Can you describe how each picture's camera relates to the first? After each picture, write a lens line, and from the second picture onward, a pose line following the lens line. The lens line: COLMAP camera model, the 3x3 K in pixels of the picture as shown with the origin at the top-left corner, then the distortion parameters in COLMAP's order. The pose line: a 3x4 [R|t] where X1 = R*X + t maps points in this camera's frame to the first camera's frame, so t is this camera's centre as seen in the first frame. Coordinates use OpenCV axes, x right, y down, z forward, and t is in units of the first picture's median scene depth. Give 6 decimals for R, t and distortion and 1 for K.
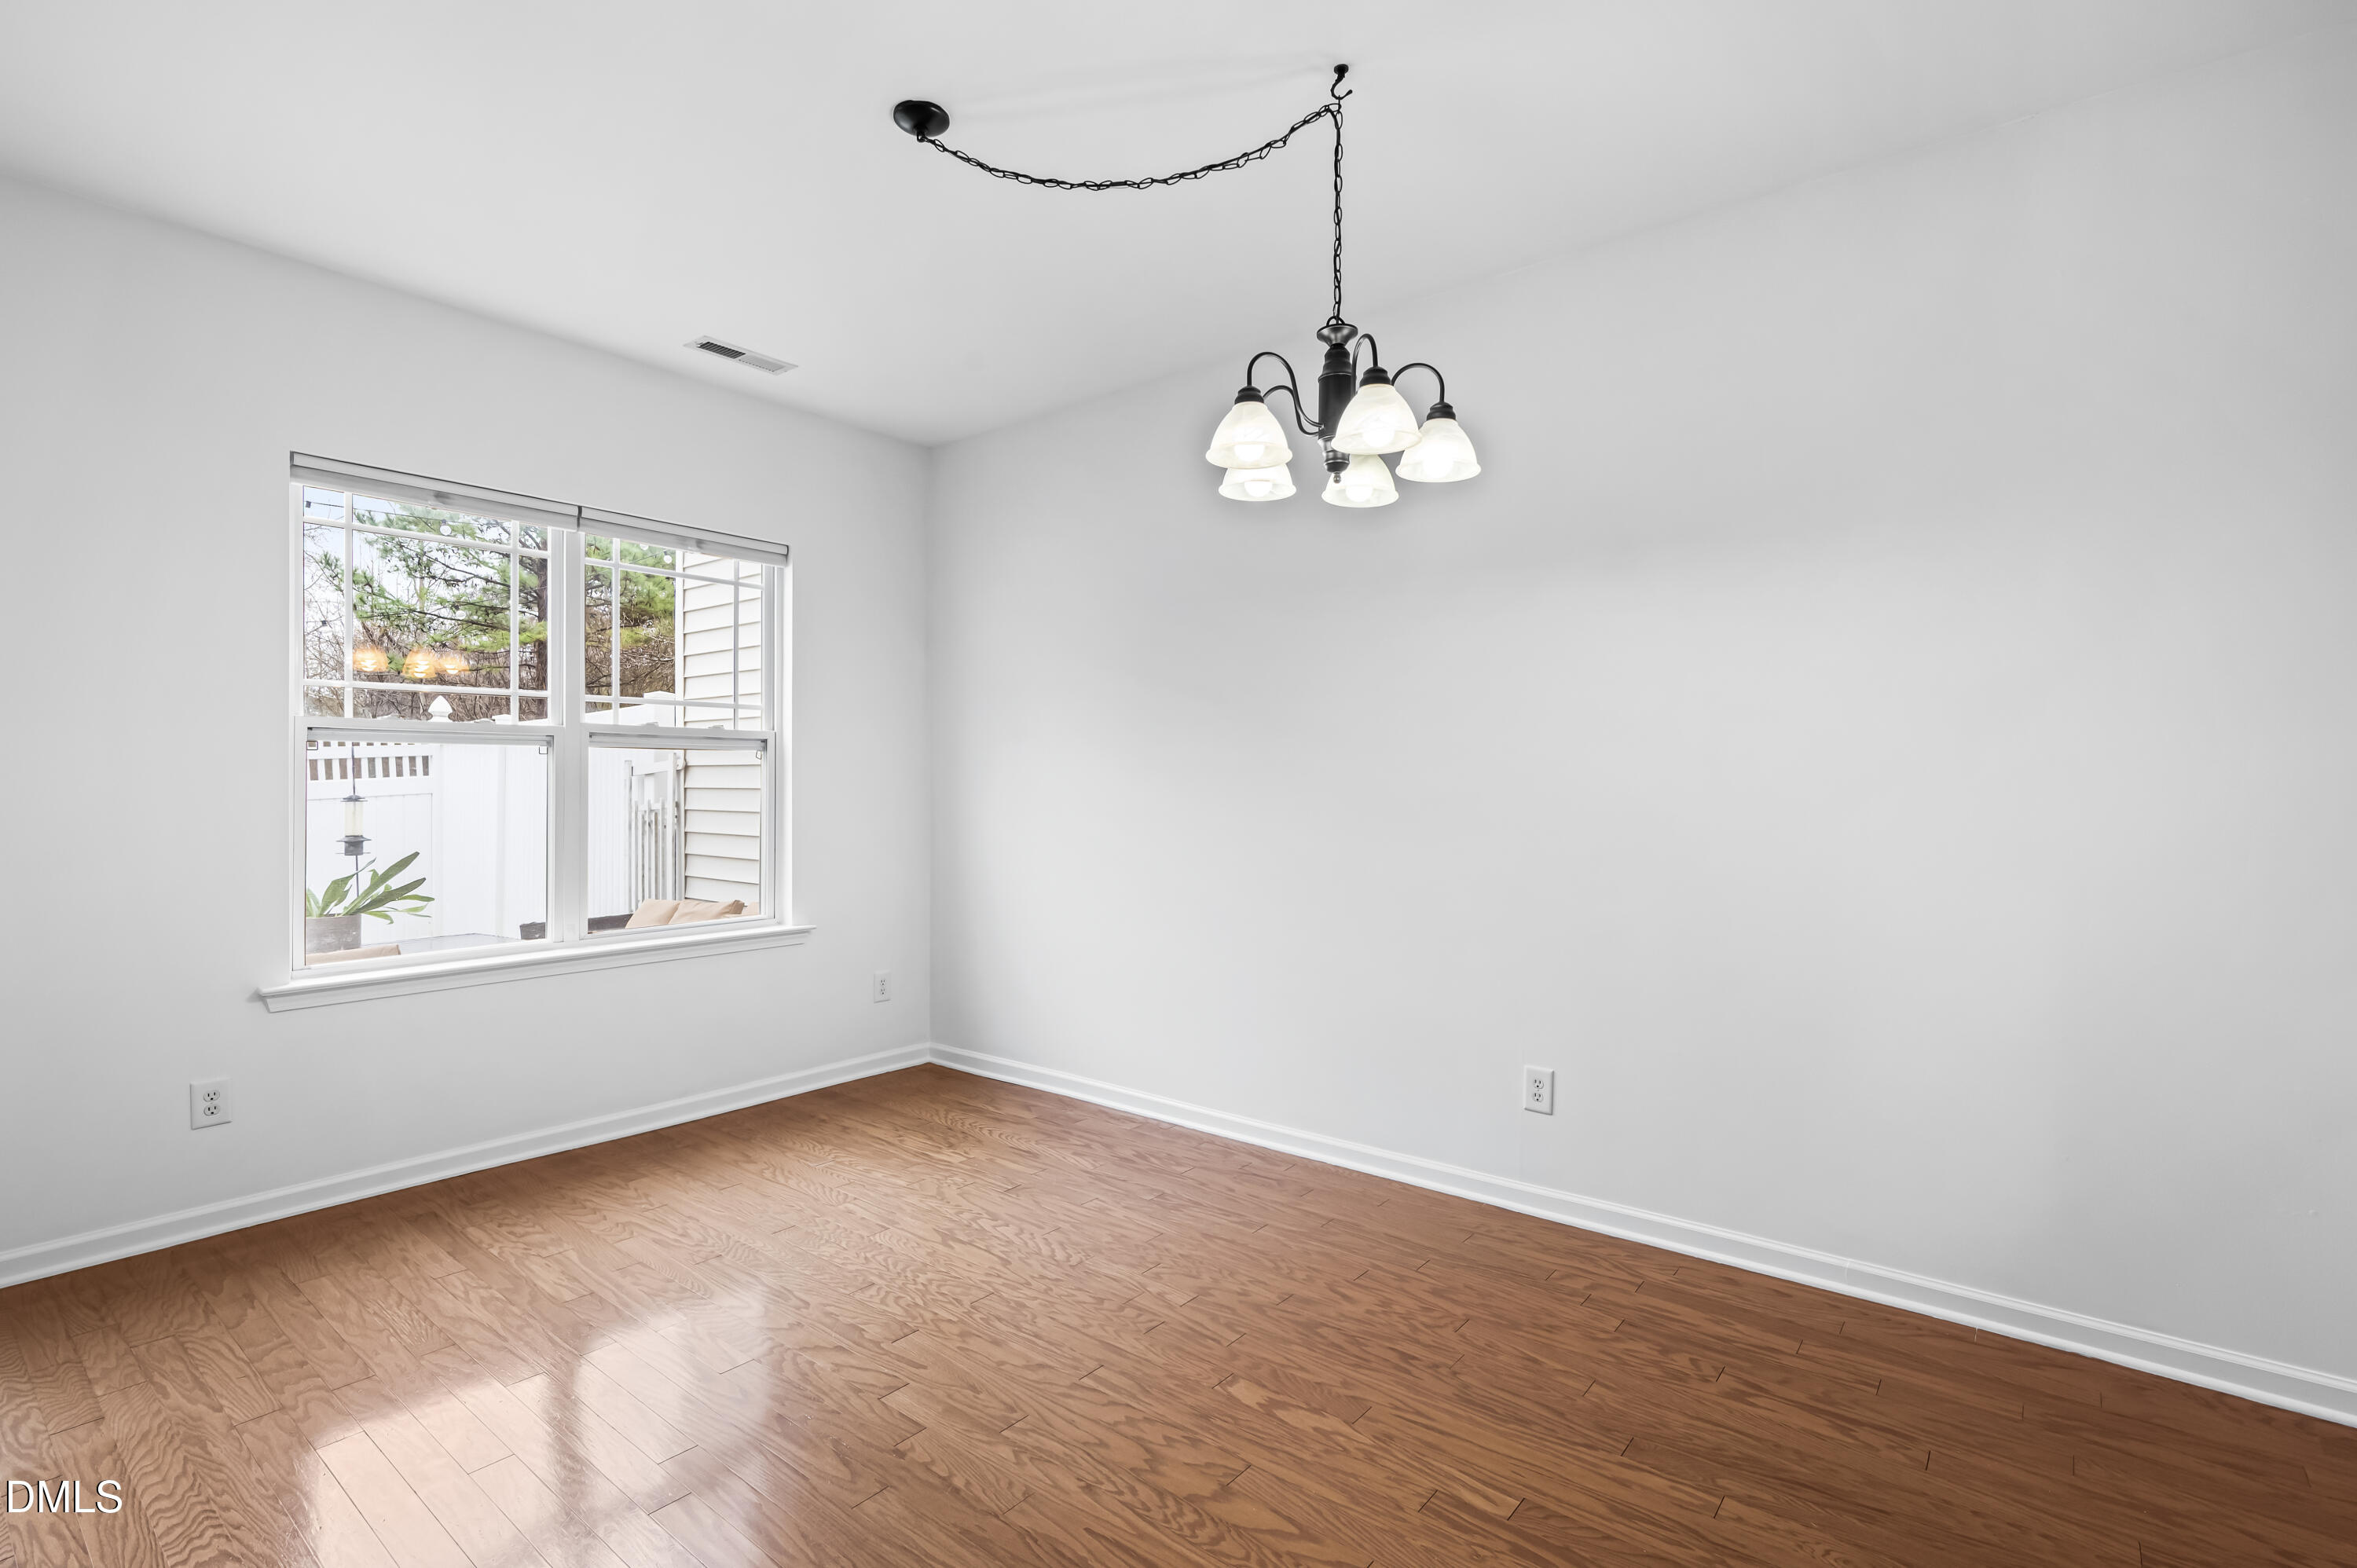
lens RADIAL K [[1088.0, 0, 1193.2], [0, 1088.0, 782.9], [0, 0, 1]] dist [0.004139, -0.000456]
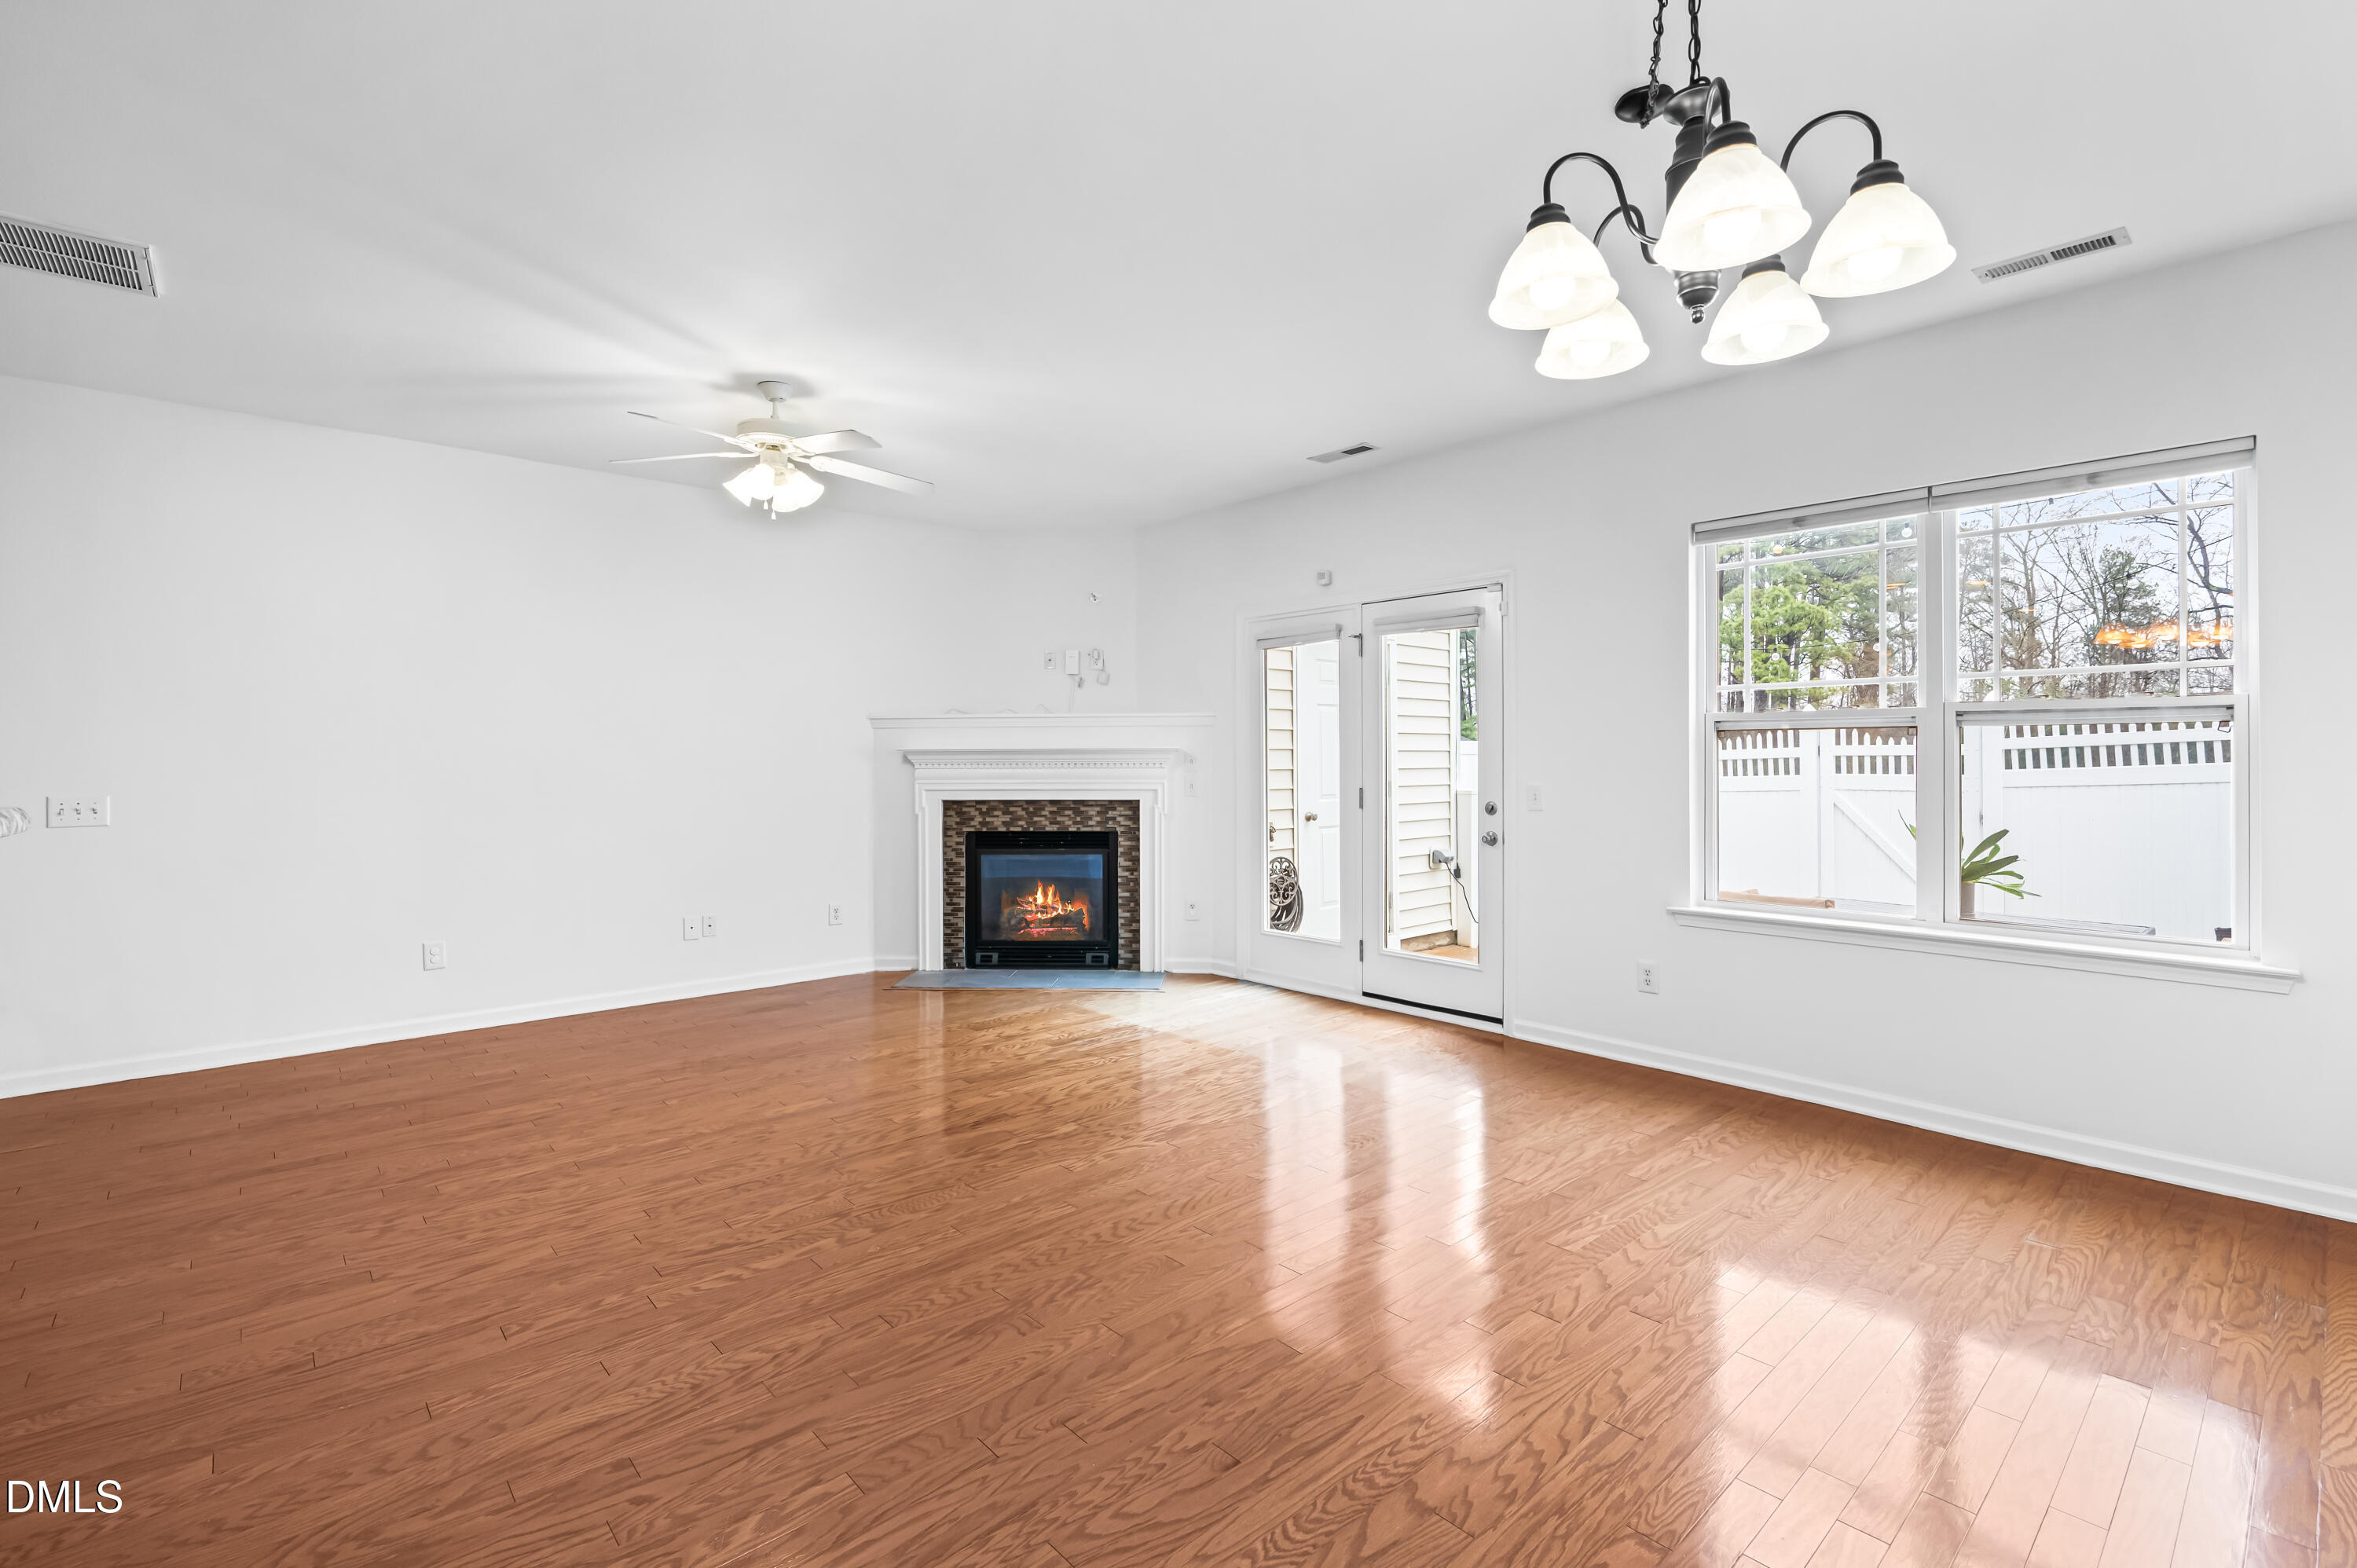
lens RADIAL K [[1034.4, 0, 1161.8], [0, 1034.4, 735.7], [0, 0, 1]] dist [-0.000604, -0.000894]
pose [[-0.167887, -0.022040, -0.985560, 0.547519], [-0.000892, 0.999753, -0.022205, -0.004044], [0.985806, -0.002849, -0.167865, 0.521034]]
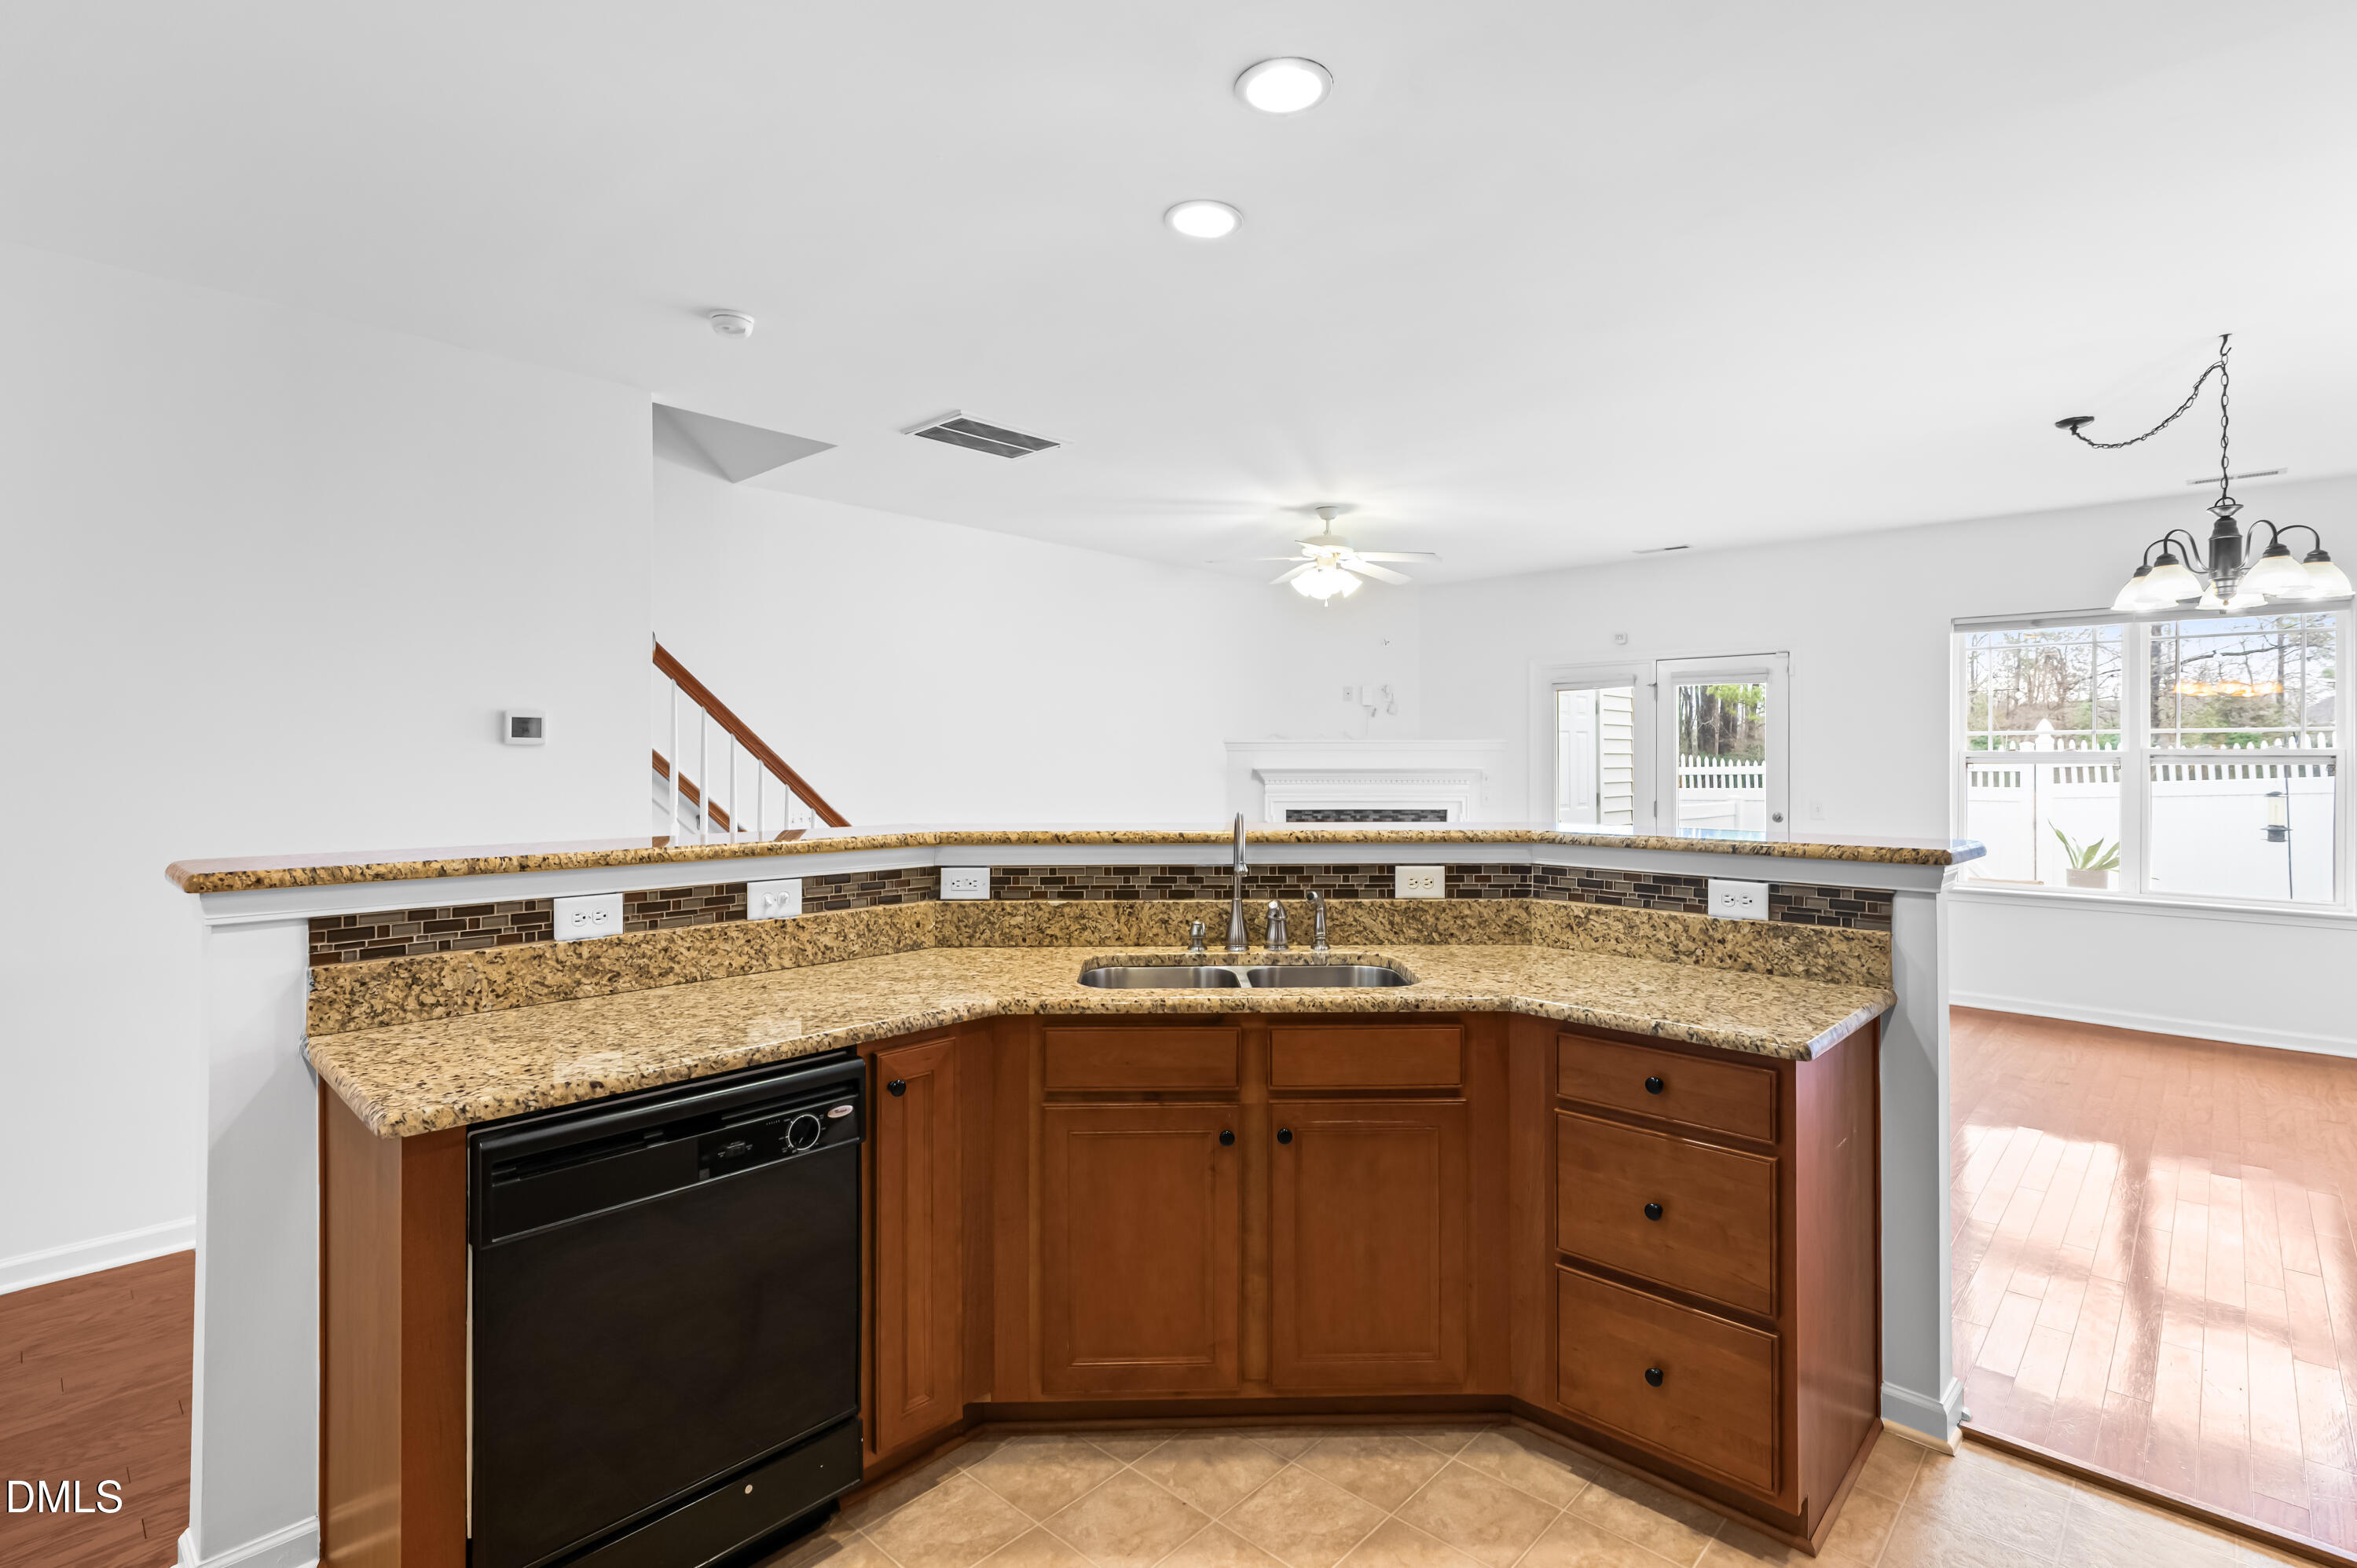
lens RADIAL K [[1088.0, 0, 1173.0], [0, 1088.0, 751.8], [0, 0, 1]] dist [0.004139, -0.000456]
pose [[-0.086301, -0.009213, -0.996227, 1.194178], [-0.006112, 0.999943, -0.008718, -0.033726], [0.996250, 0.005337, -0.086352, -0.223953]]
